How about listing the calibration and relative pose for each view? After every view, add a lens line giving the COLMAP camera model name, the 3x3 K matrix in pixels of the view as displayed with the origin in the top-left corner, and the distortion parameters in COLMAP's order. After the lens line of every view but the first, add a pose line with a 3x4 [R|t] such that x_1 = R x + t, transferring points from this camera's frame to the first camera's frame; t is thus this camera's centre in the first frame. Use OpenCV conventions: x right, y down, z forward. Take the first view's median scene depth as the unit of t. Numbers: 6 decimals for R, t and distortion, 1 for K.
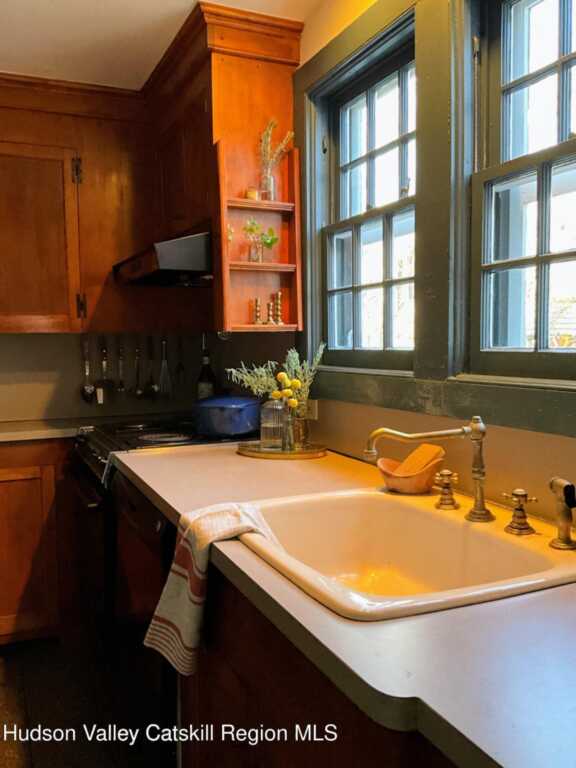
lens RADIAL K [[649.1, 0, 288.0], [0, 649.1, 384.0], [0, 0, 1]] dist [0.087069, -0.183133]
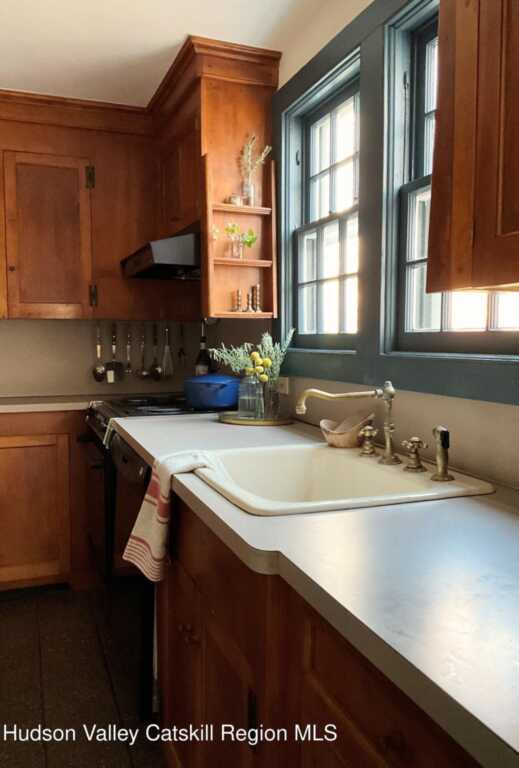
lens RADIAL K [[629.3, 0, 289.9], [0, 629.3, 385.6], [0, 0, 1]] dist [0.096566, -0.221045]
pose [[0.999466, 0.014658, -0.029191, 0.082953], [-0.014403, 0.999856, 0.008922, 0.029976], [0.029317, -0.008496, 0.999534, -0.133276]]
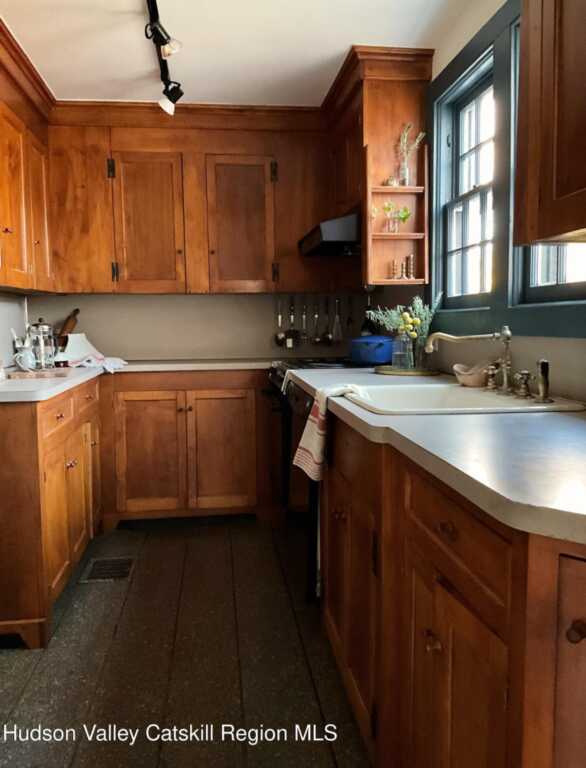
lens RADIAL K [[645.4, 0, 293.0], [0, 645.4, 384.0], [0, 0, 1]] dist [0.078686, -0.216682]
pose [[0.952579, 0.026805, -0.303107, 0.171243], [-0.017789, 0.999314, 0.032467, 0.087119], [0.303769, -0.025536, 0.952403, -0.353539]]
